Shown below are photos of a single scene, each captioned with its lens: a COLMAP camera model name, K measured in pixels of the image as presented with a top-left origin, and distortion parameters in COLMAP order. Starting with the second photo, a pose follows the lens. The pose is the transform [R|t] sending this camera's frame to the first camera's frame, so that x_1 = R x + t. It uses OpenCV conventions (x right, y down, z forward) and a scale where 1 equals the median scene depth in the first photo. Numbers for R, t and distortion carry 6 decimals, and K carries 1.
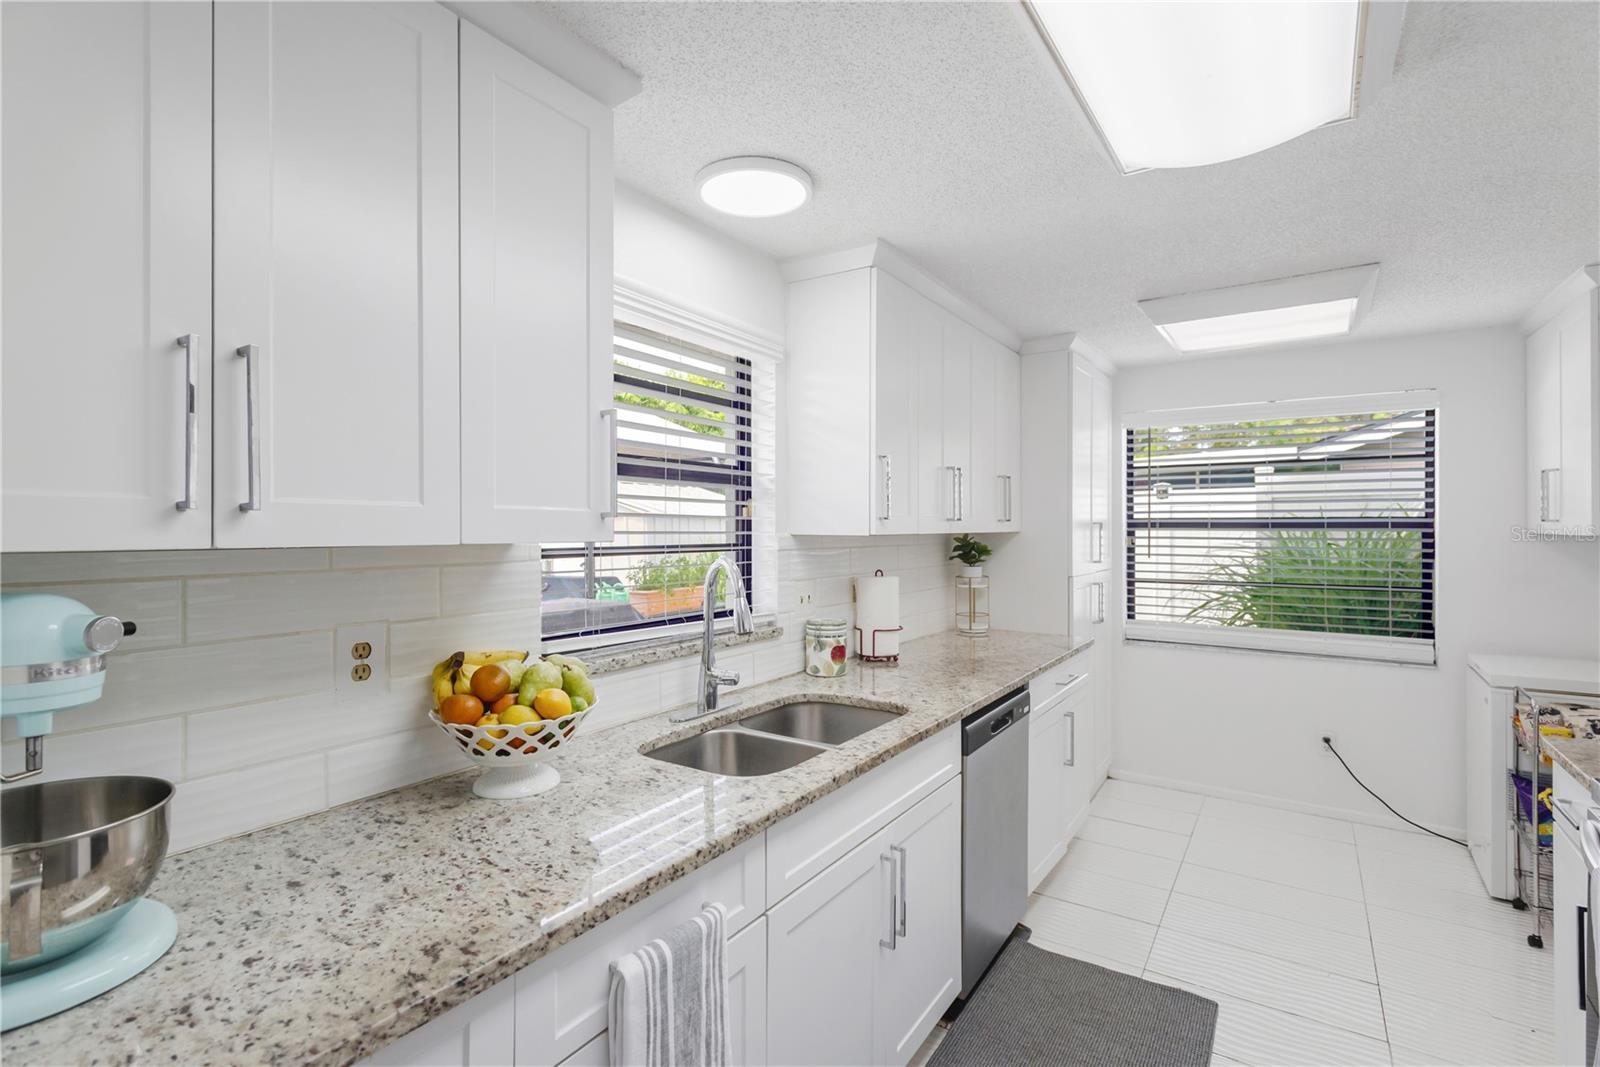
lens RADIAL K [[763.7, 0, 809.0], [0, 763.7, 527.9], [0, 0, 1]] dist [0.001210, -0.000030]
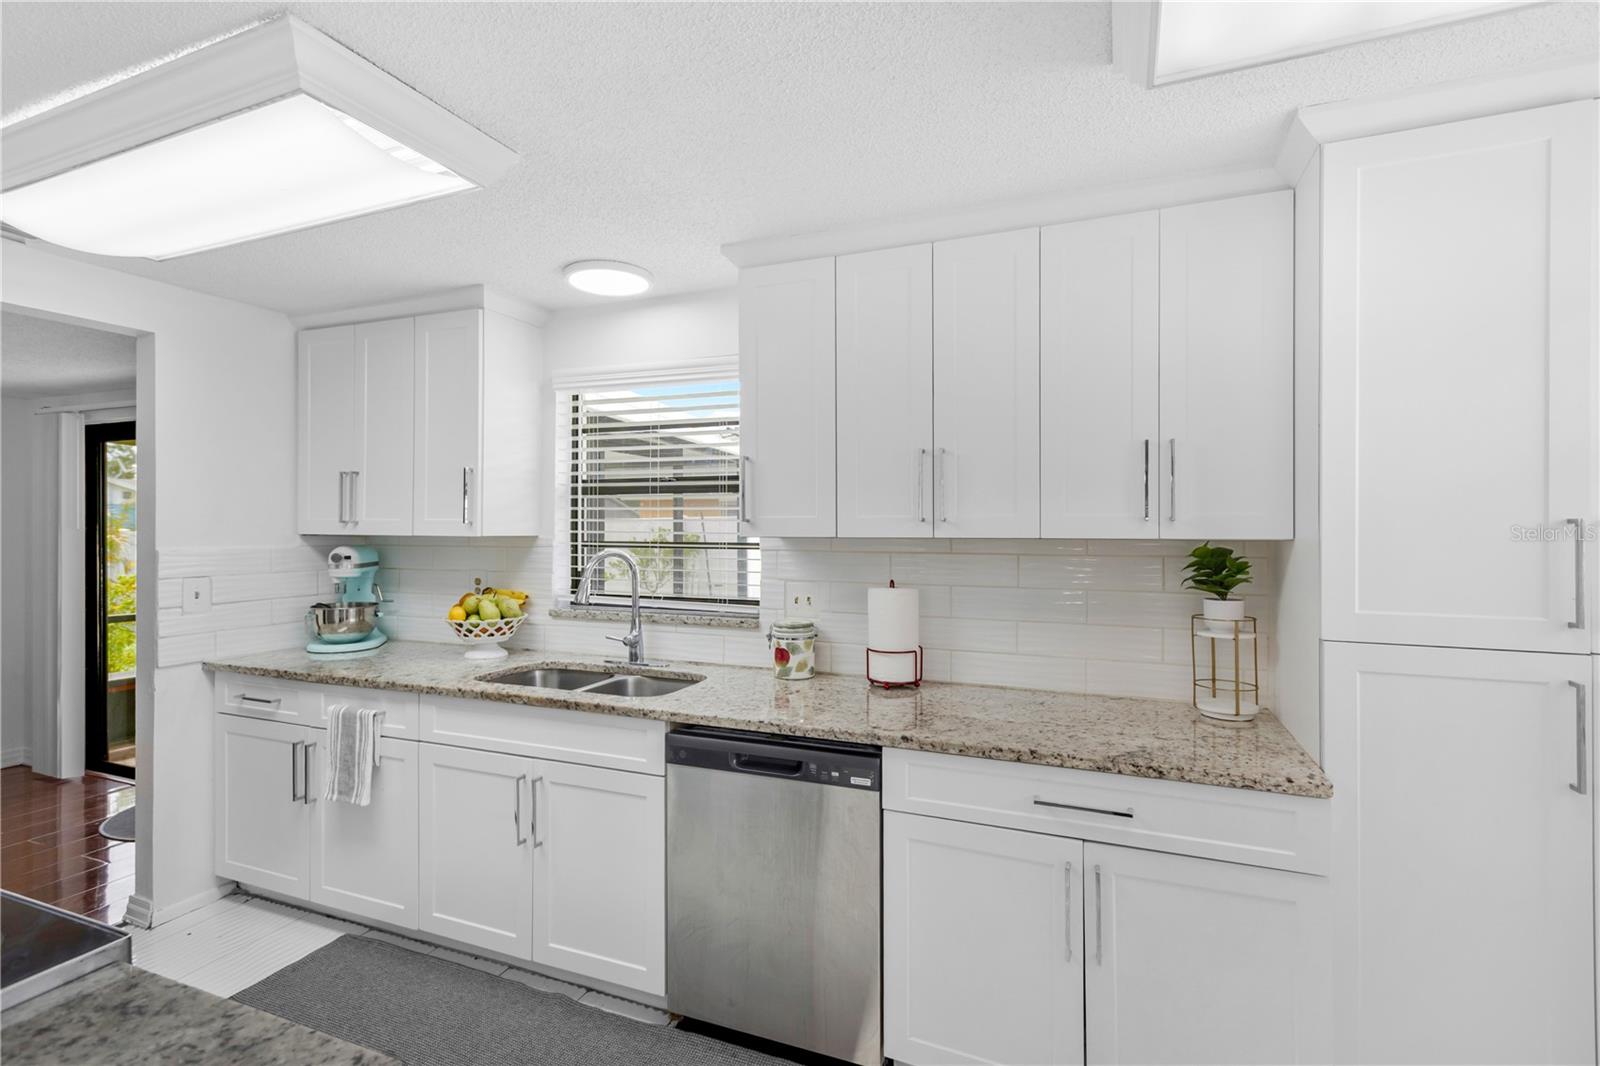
lens RADIAL K [[751.0, 0, 806.2], [0, 751.0, 534.1], [0, 0, 1]] dist [-0.000123, 0.000531]
pose [[0.192107, 0.004221, -0.981365, 1.167346], [-0.009472, 0.999952, 0.002447, 0.003496], [0.981328, 0.008825, 0.192138, 0.974444]]
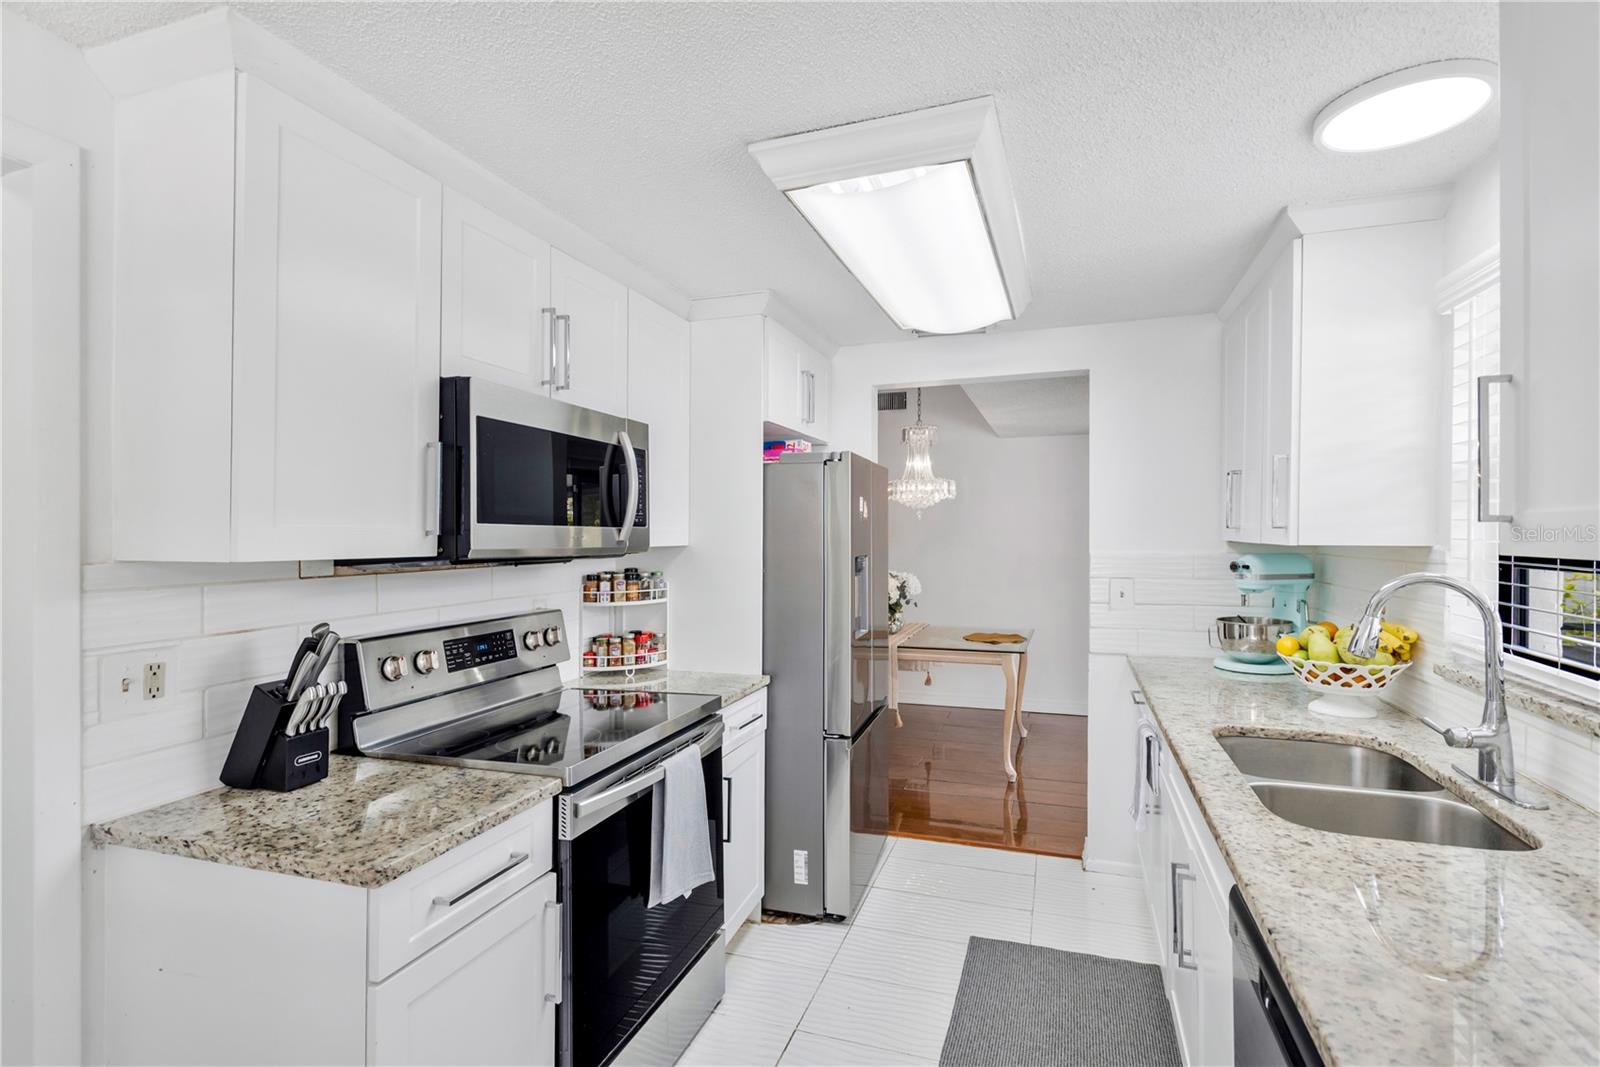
lens RADIAL K [[754.2, 0, 806.6], [0, 754.2, 527.3], [0, 0, 1]] dist [0.020111, -0.000104]
pose [[-0.972028, -0.002372, -0.234852, 0.640654], [-0.001711, 0.999994, -0.003020, -0.002198], [0.234858, -0.002533, -0.972026, 1.458941]]
